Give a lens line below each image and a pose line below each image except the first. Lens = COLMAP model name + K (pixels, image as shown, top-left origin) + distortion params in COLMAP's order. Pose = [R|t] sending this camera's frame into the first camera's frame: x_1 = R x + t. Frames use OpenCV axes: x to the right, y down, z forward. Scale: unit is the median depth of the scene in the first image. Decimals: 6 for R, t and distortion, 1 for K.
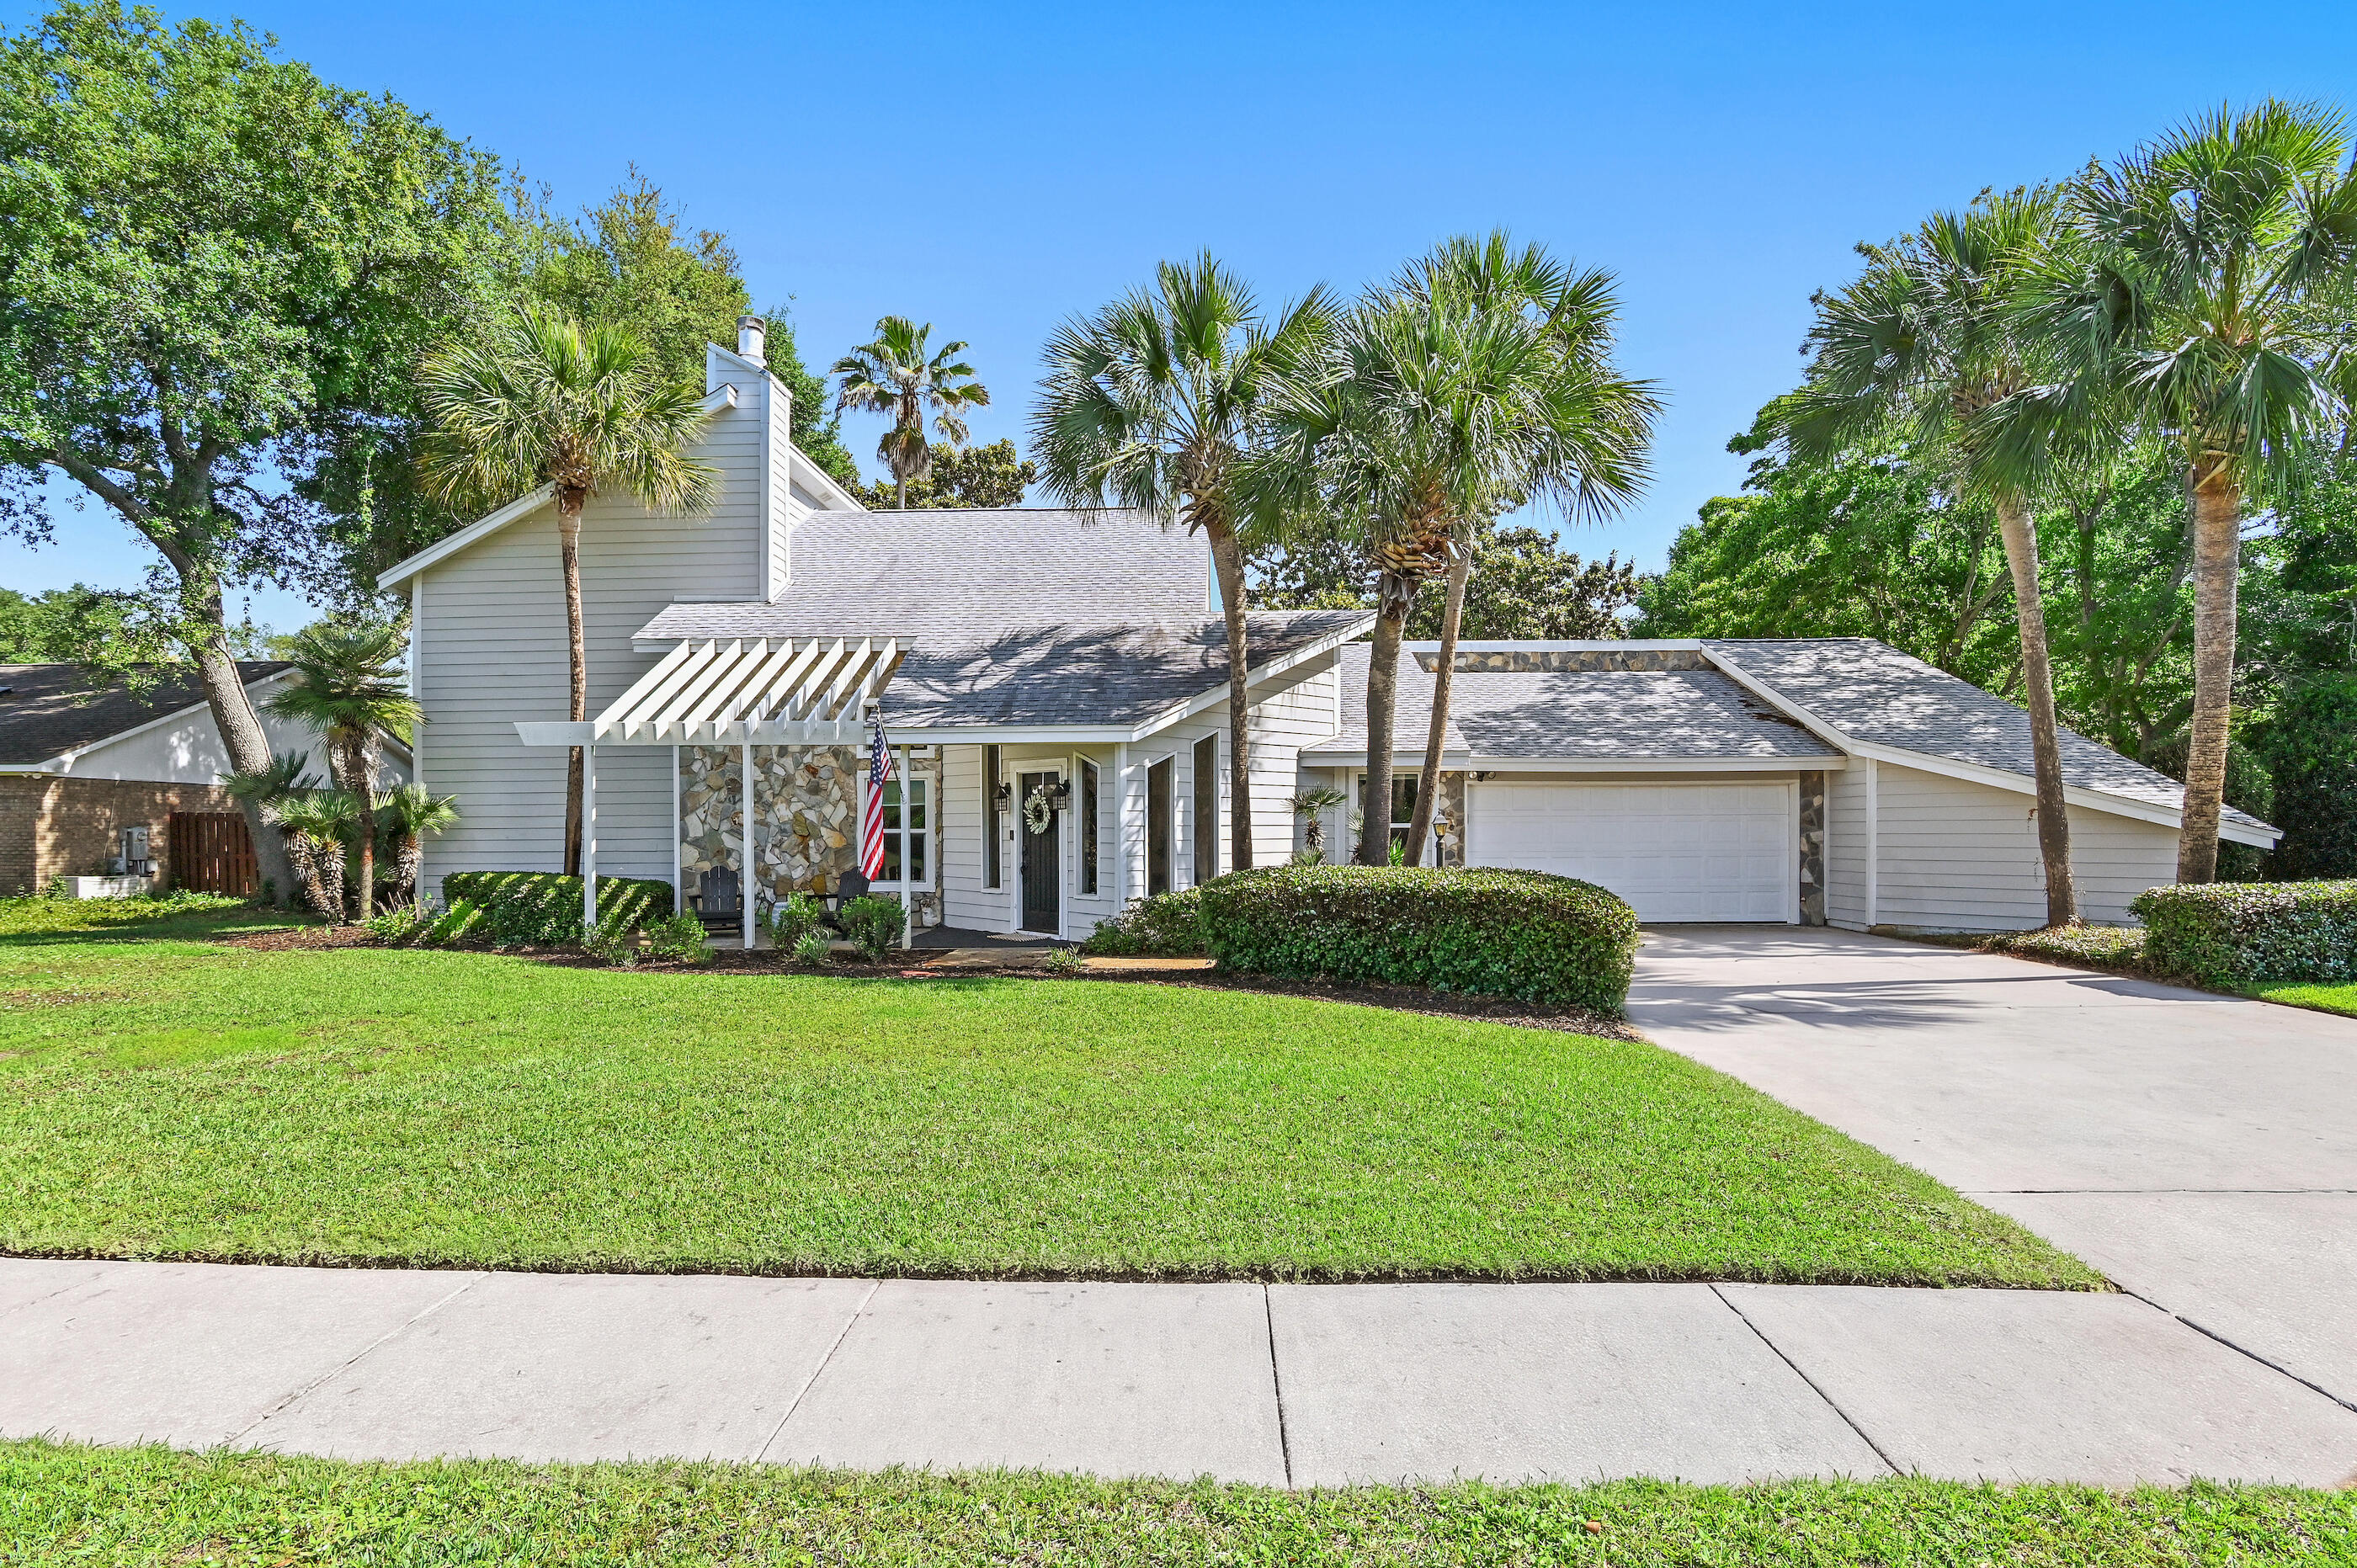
lens RADIAL K [[1168.6, 0, 1175.1], [0, 1168.6, 835.7], [0, 0, 1]] dist [-0.015429, -0.000768]
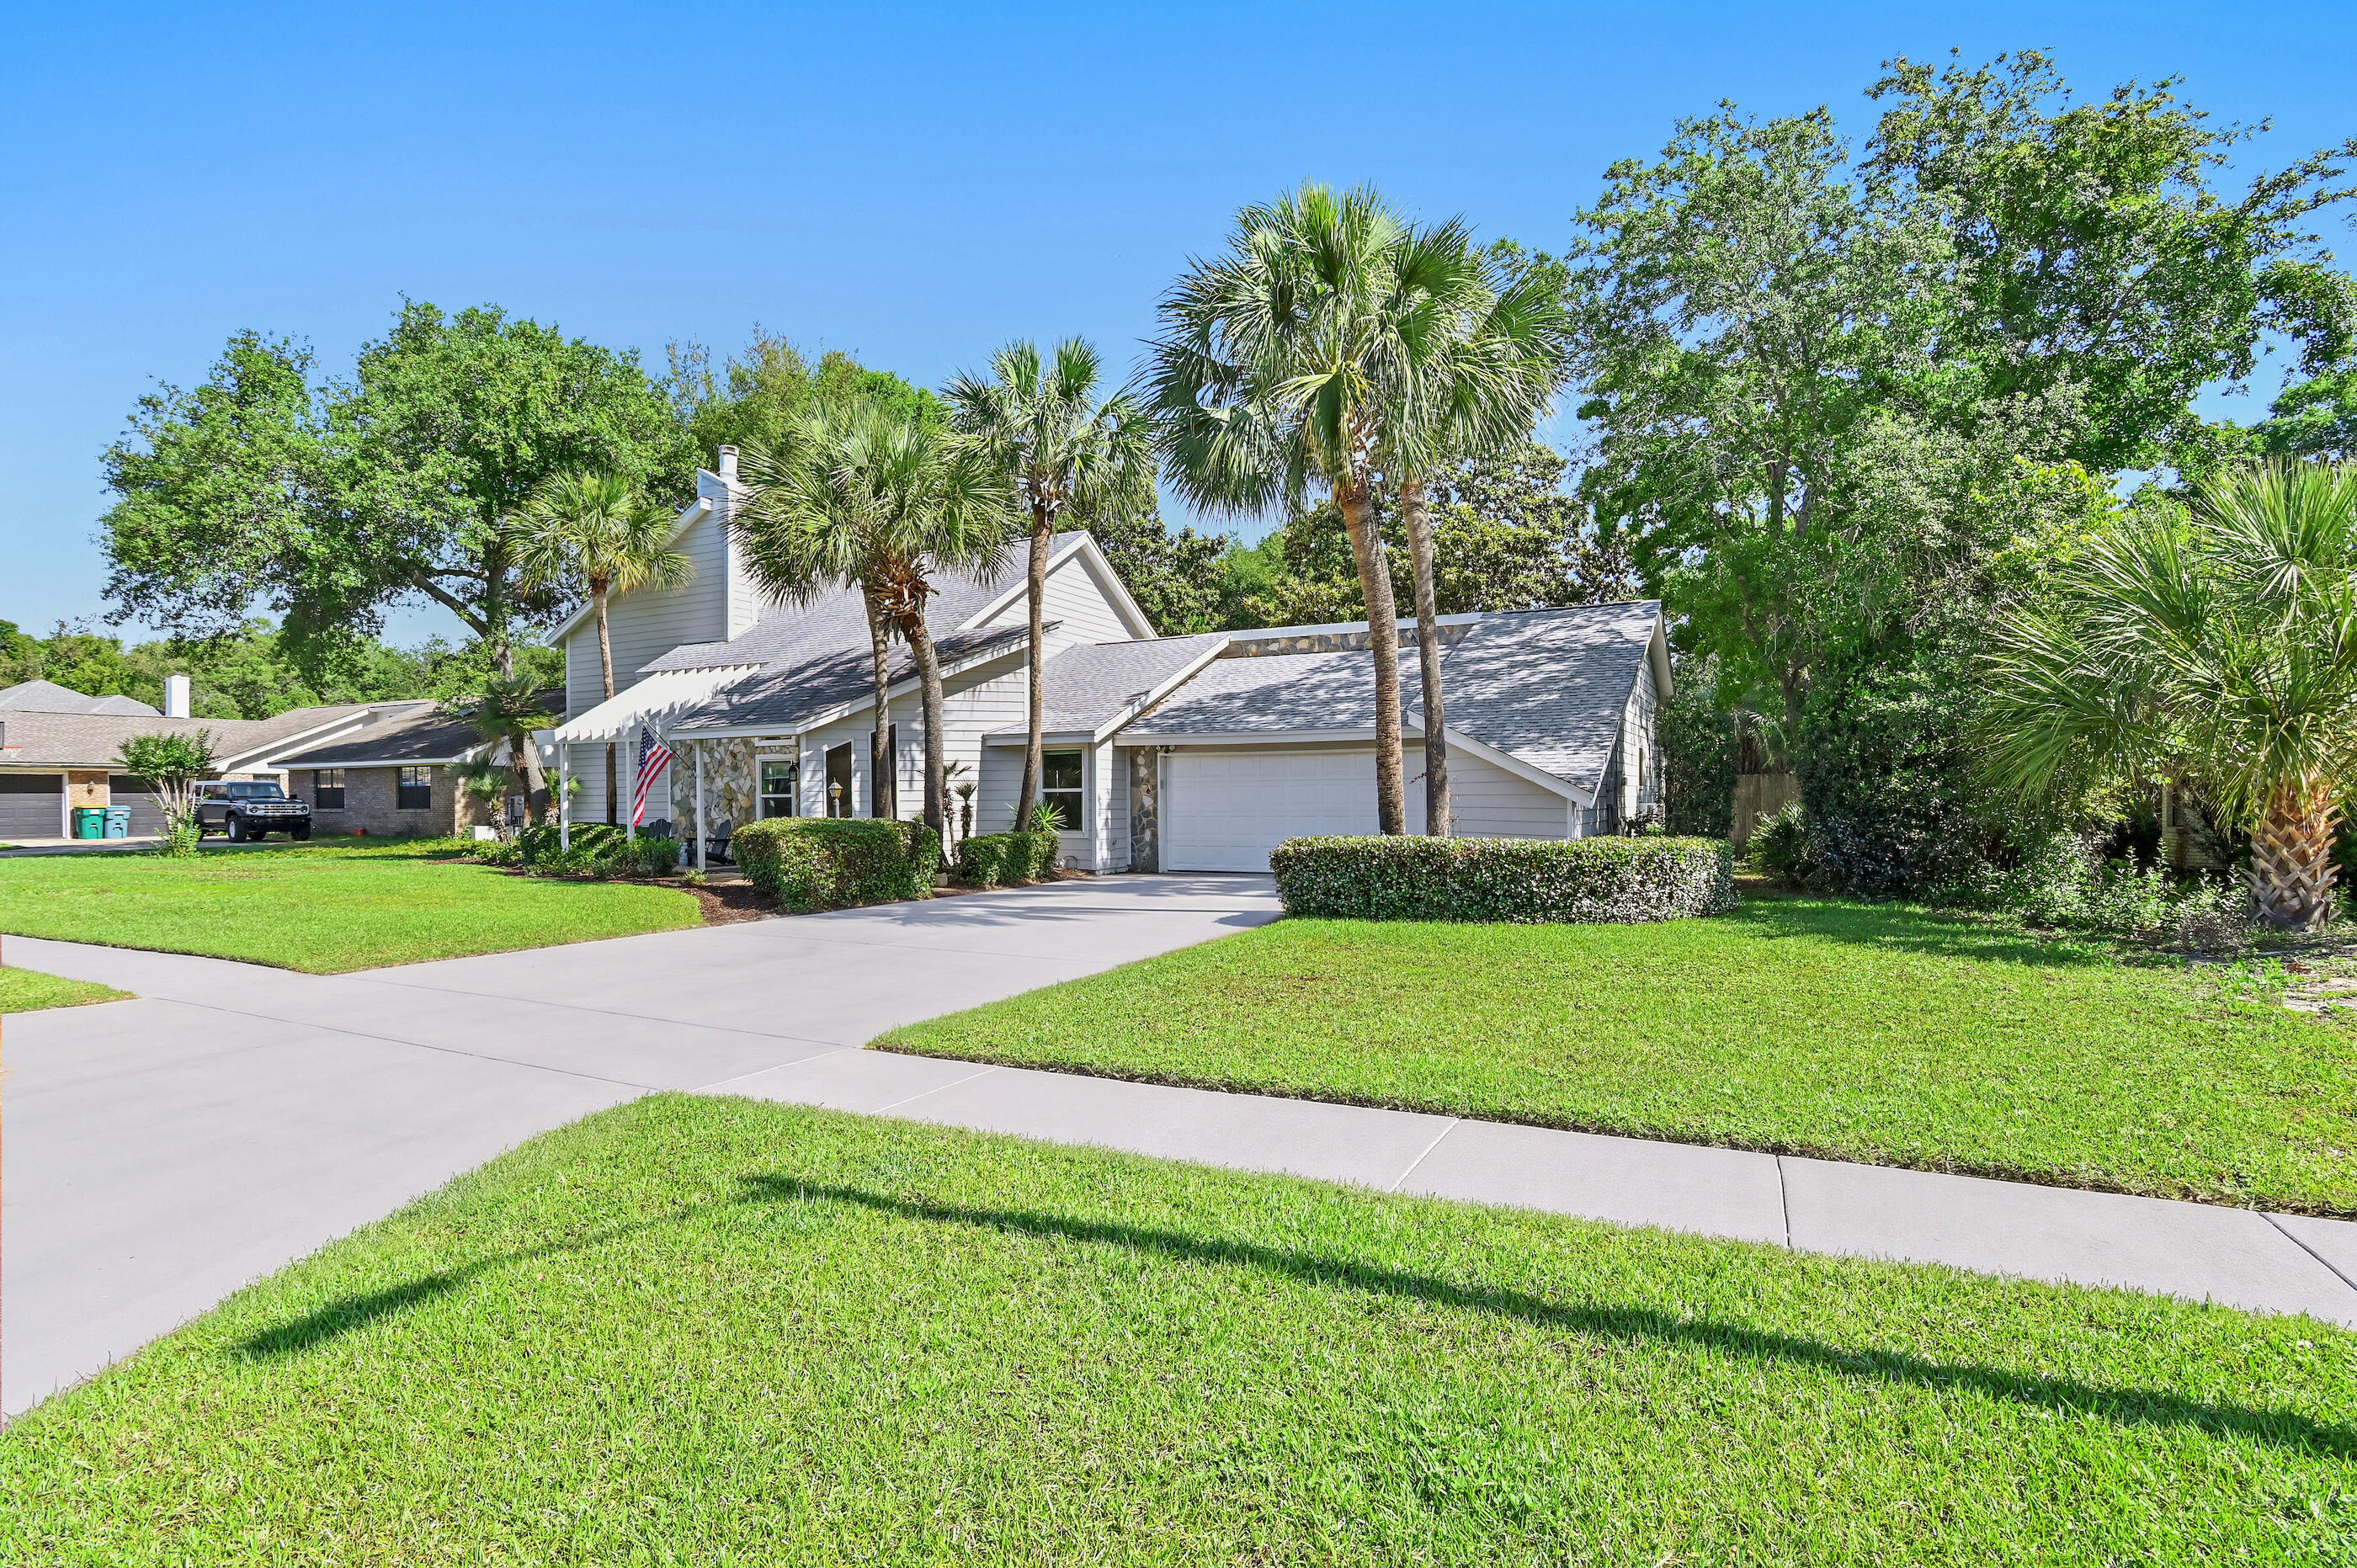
lens RADIAL K [[1152.5, 0, 1131.7], [0, 1152.5, 815.7], [0, 0, 1]] dist [-0.002810, -0.000123]
pose [[0.903706, 0.004147, -0.428133, 0.772228], [0.000655, 0.999939, 0.011069, 0.005211], [0.428152, -0.010283, 0.903648, -0.106629]]
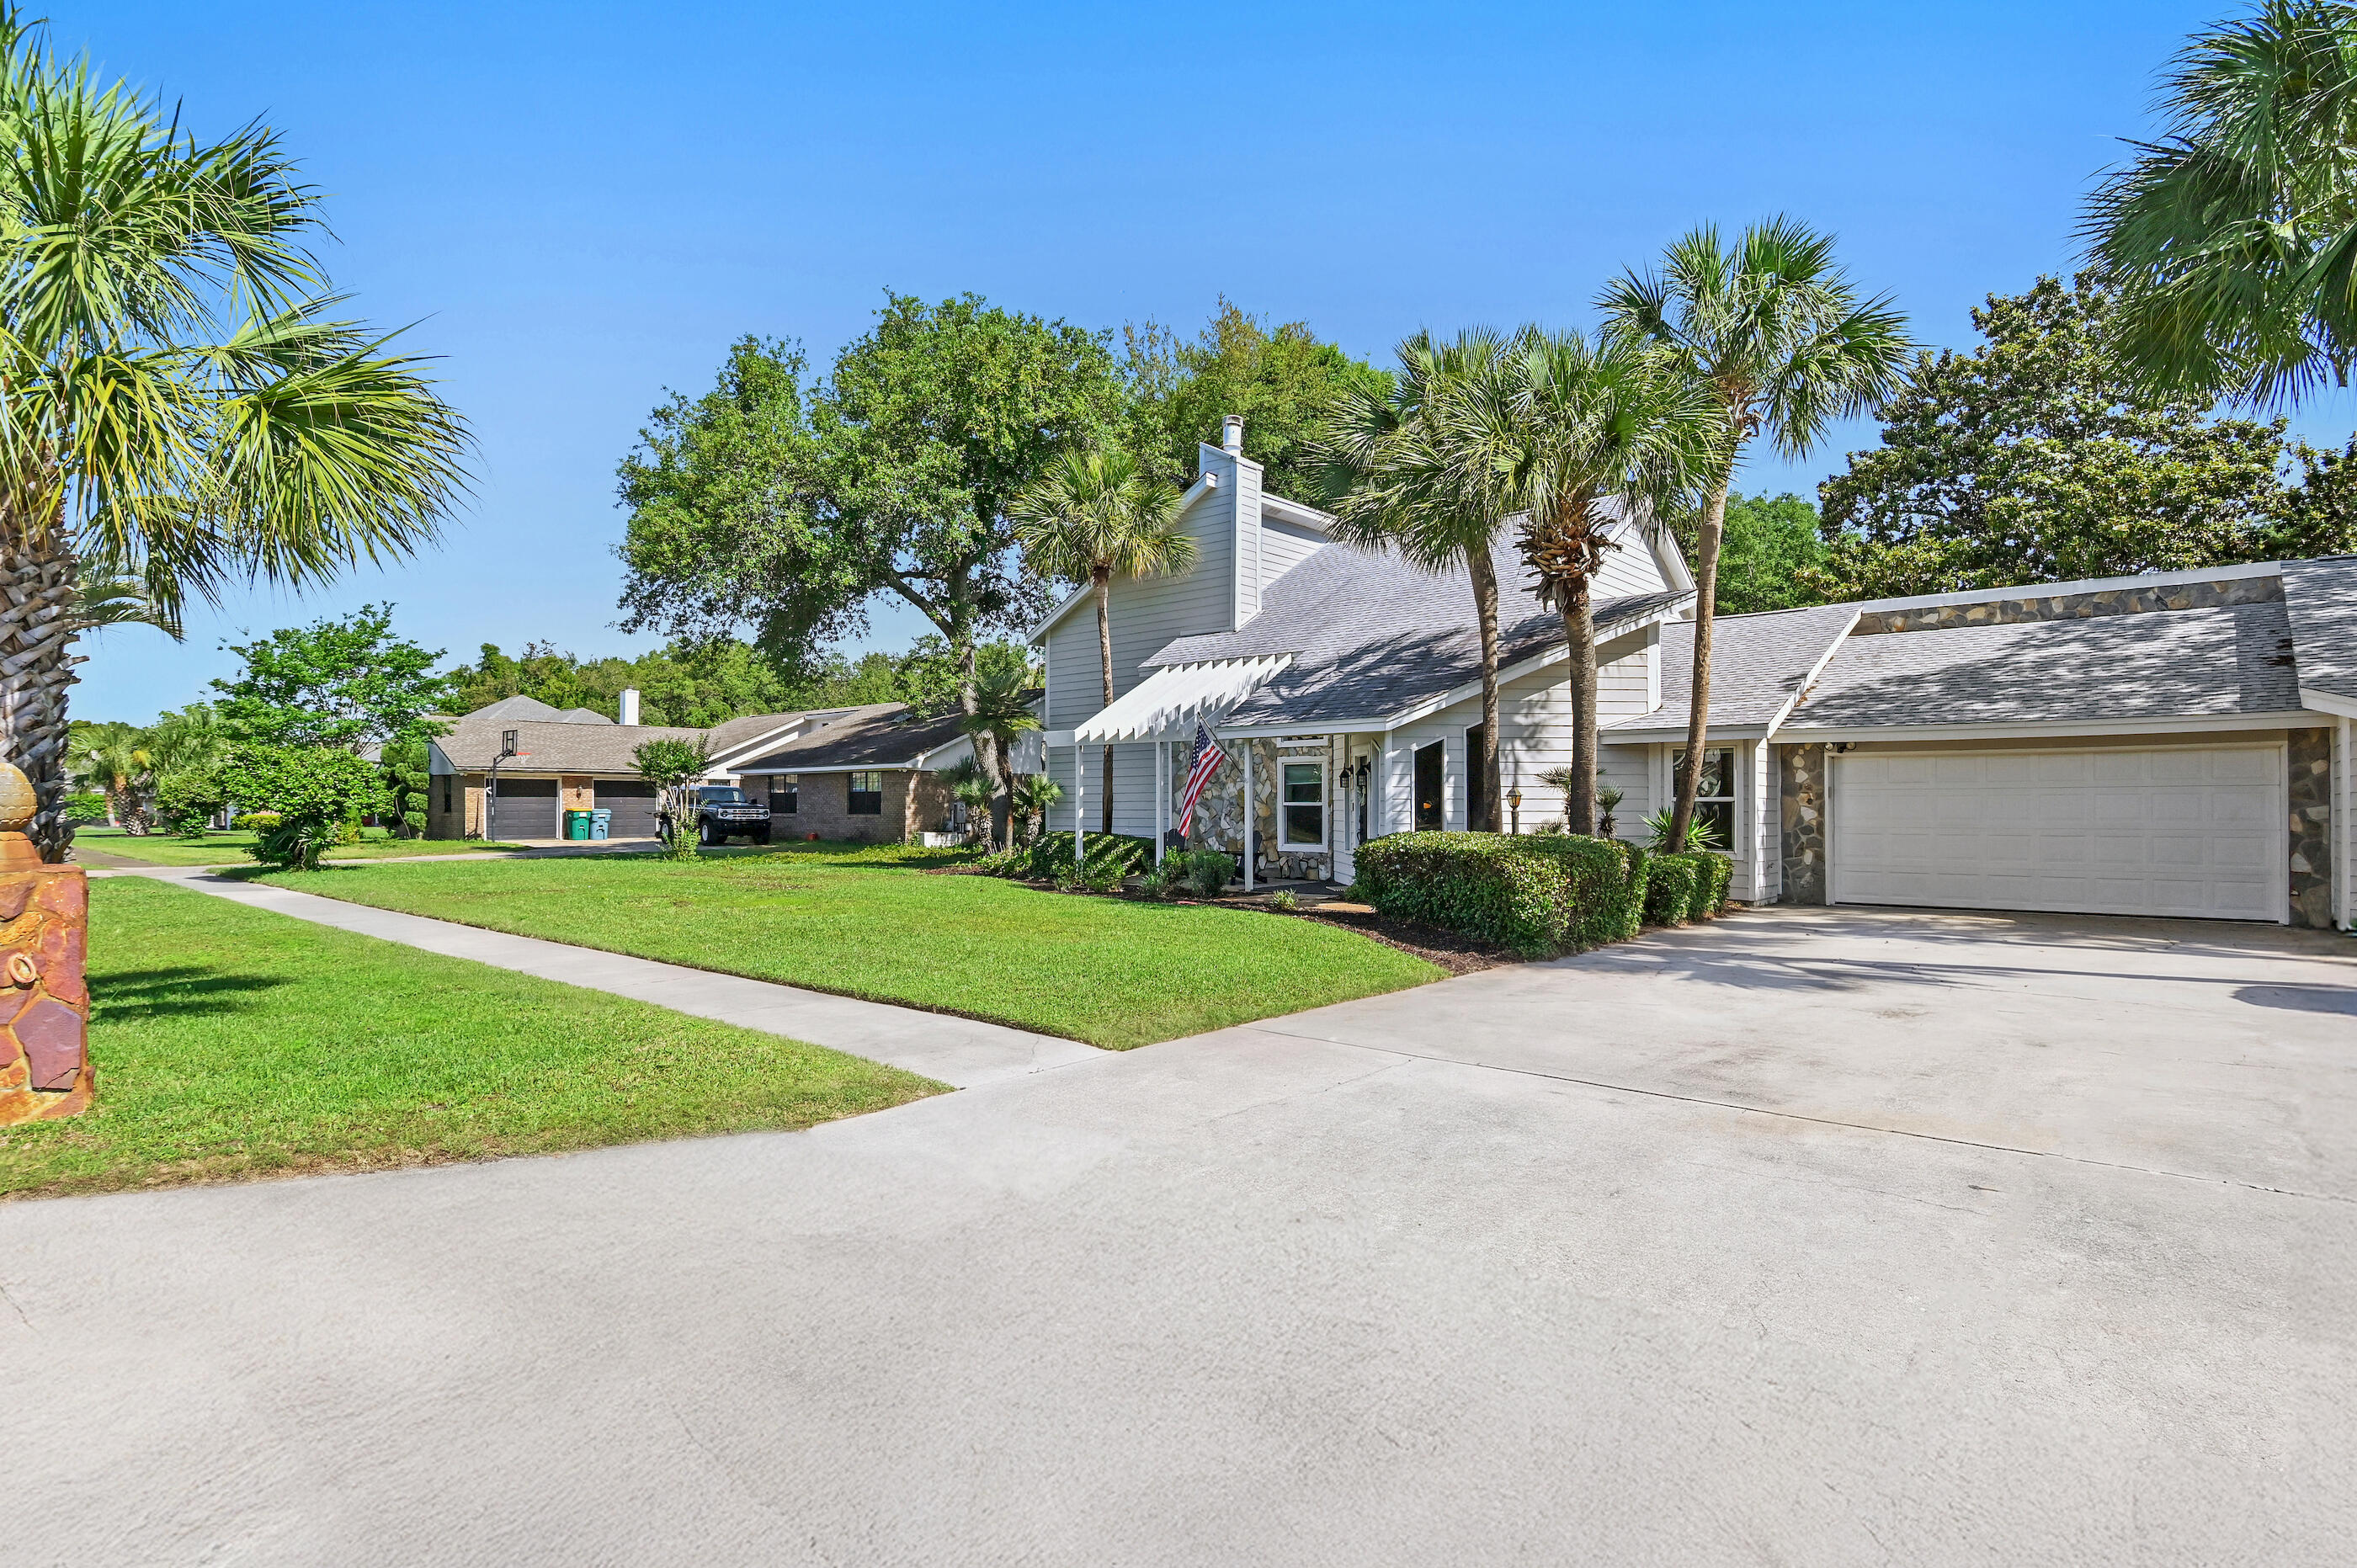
lens RADIAL K [[1161.6, 0, 1188.3], [0, 1161.6, 801.4], [0, 0, 1]] dist [-0.000437, 0.000156]
pose [[0.789307, 0.000503, -0.613999, 0.438806], [-0.006565, 0.999949, -0.007619, 0.003796], [0.613964, 0.010045, 0.789270, -0.075386]]
